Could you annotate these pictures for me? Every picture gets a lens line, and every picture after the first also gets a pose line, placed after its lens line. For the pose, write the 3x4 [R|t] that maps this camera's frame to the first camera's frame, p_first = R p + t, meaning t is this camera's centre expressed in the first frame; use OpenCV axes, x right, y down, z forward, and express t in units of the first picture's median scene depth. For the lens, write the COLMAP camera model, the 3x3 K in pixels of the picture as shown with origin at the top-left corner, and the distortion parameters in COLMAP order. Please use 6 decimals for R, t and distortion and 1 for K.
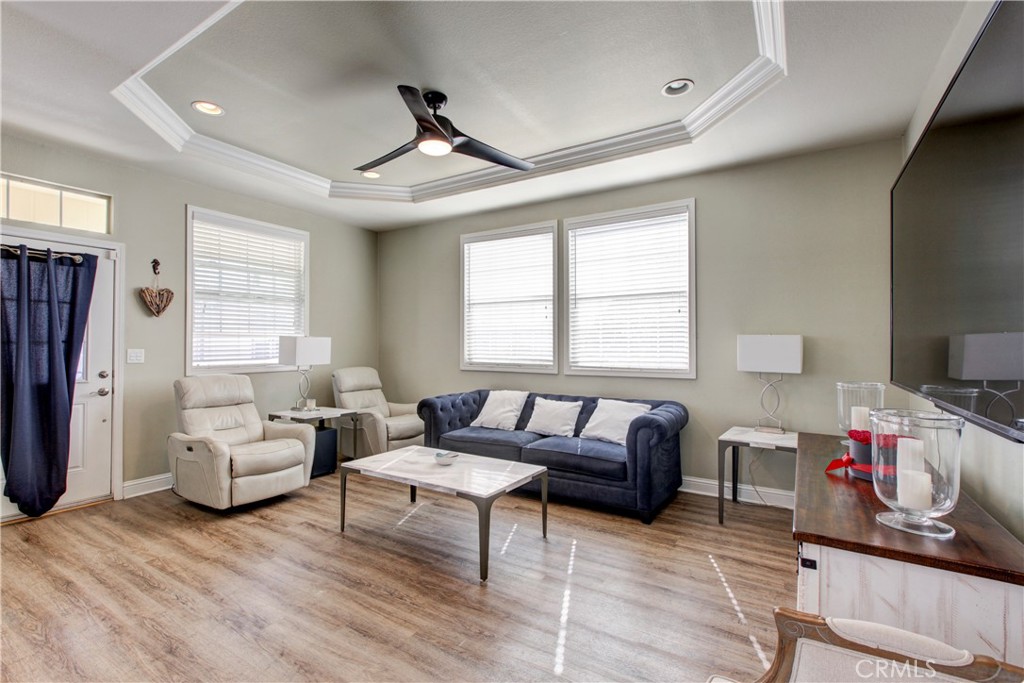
lens RADIAL K [[466.3, 0, 501.9], [0, 466.3, 346.4], [0, 0, 1]] dist [-0.018474, 0.000468]
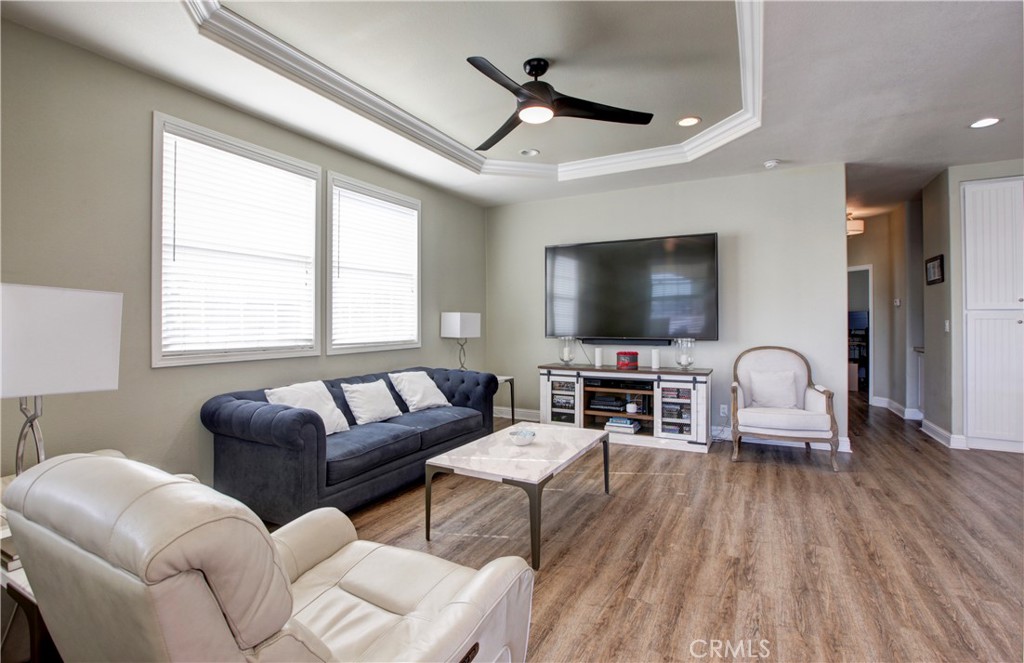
lens RADIAL K [[471.4, 0, 514.4], [0, 471.4, 316.1], [0, 0, 1]] dist [-0.025902, 0.002467]
pose [[-0.087470, 0.004983, 0.996155, -0.918697], [0.004444, 0.999979, -0.004612, -0.006044], [-0.996157, 0.004023, -0.087491, 0.923614]]
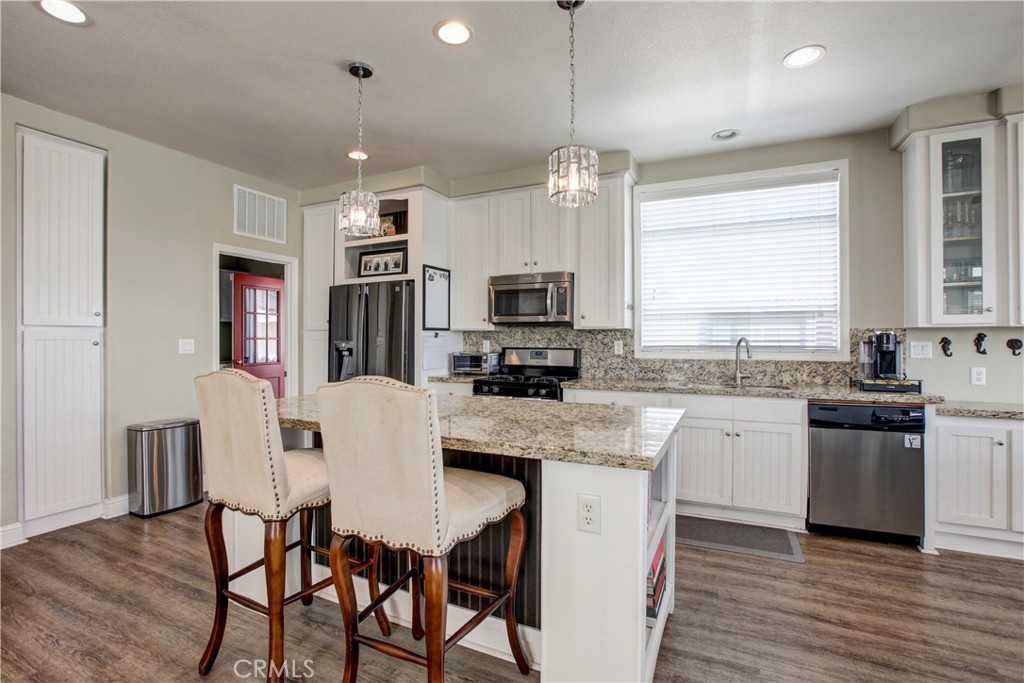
lens RADIAL K [[466.3, 0, 503.5], [0, 466.3, 337.7], [0, 0, 1]] dist [-0.018474, 0.000468]
pose [[-0.994666, 0.000850, -0.103144, -0.546839], [0.000684, 0.999998, 0.001643, -0.003621], [0.103145, 0.001564, -0.994665, 0.487980]]
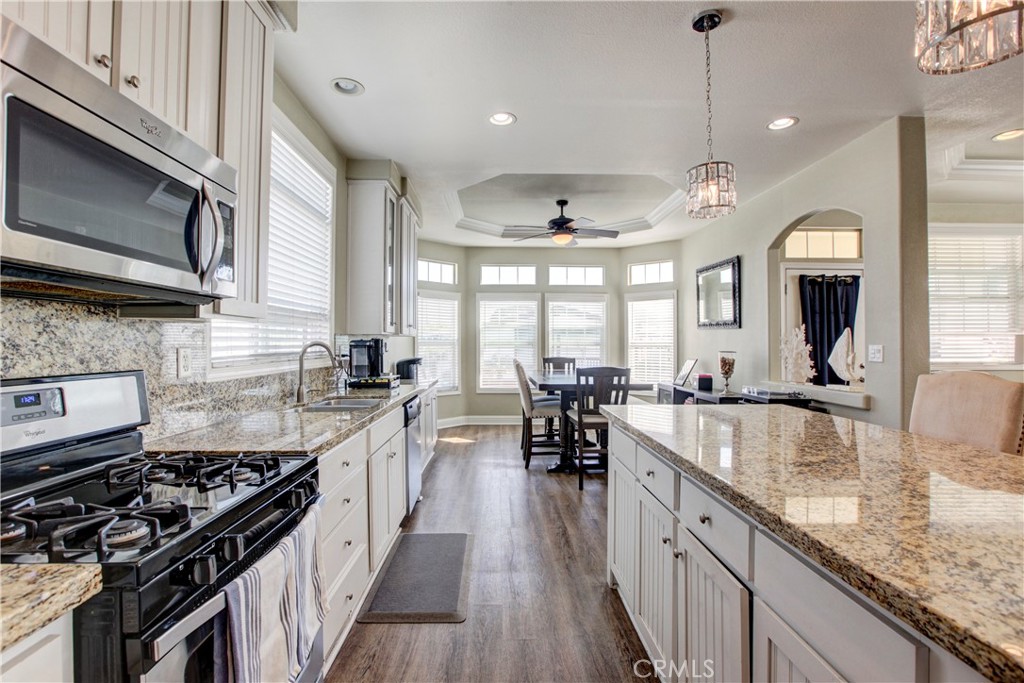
lens RADIAL K [[466.3, 0, 504.6], [0, 466.3, 347.1], [0, 0, 1]] dist [-0.018474, 0.000468]
pose [[0.547776, 0.009041, -0.836576, -0.331625], [-0.003347, 0.999957, 0.008615, -0.000604], [0.836618, -0.001919, 0.547783, -0.580387]]
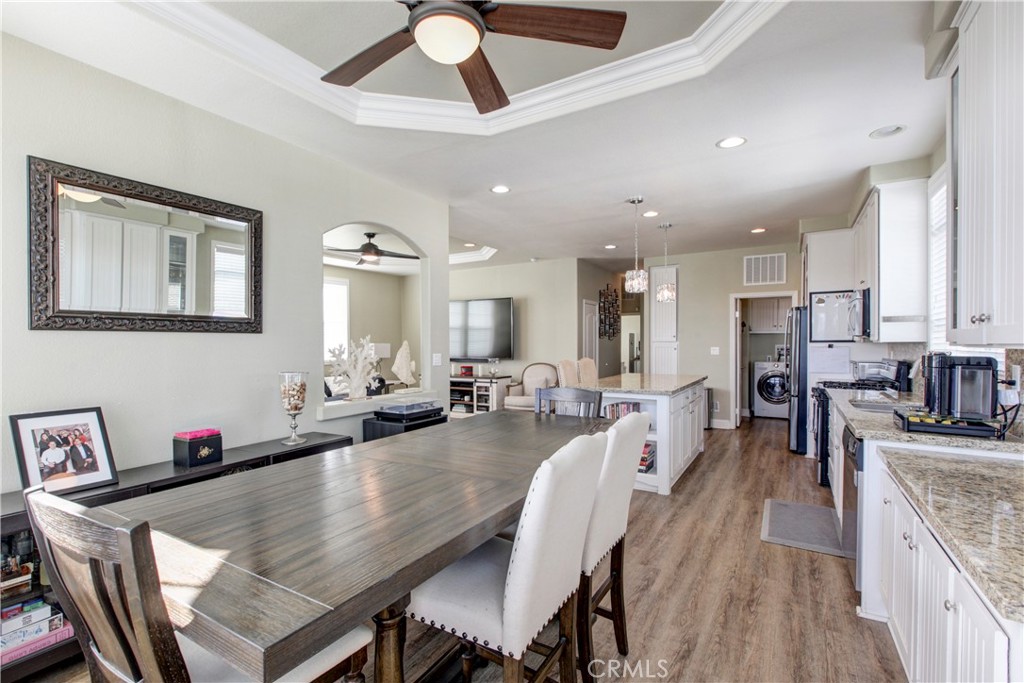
lens RADIAL K [[466.3, 0, 508.8], [0, 466.3, 352.7], [0, 0, 1]] dist [-0.018474, 0.000468]
pose [[-0.020459, -0.025589, 0.999463, -1.903670], [0.007110, 0.999643, 0.025739, -0.032199], [-0.999765, 0.007633, -0.020270, 0.322619]]
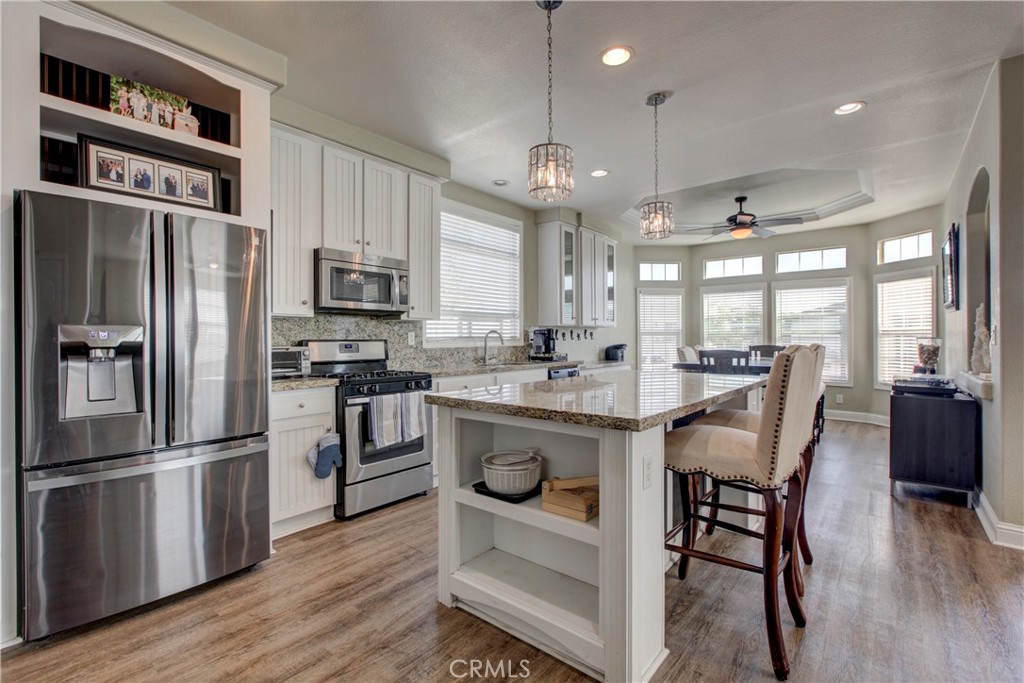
lens RADIAL K [[466.3, 0, 504.7], [0, 466.3, 345.7], [0, 0, 1]] dist [-0.018474, 0.000468]
pose [[-0.135032, 0.015965, -0.990713, 0.197386], [0.003120, 0.999872, 0.015687, 0.021967], [0.990836, -0.000973, -0.135065, -0.204577]]
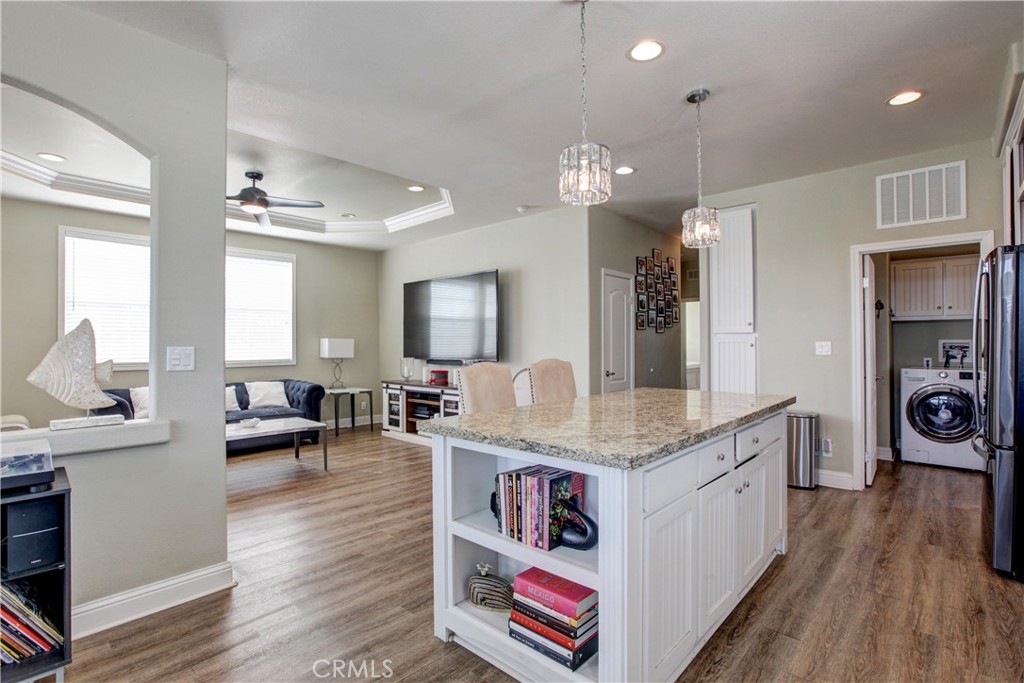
lens RADIAL K [[487.8, 0, 508.2], [0, 487.8, 343.2], [0, 0, 1]] dist [-0.036617, 0.005358]
pose [[0.177582, -0.001426, 0.984105, -1.221175], [0.006981, 0.999976, 0.000189, -0.001054], [-0.984081, 0.006837, 0.177588, -0.051243]]
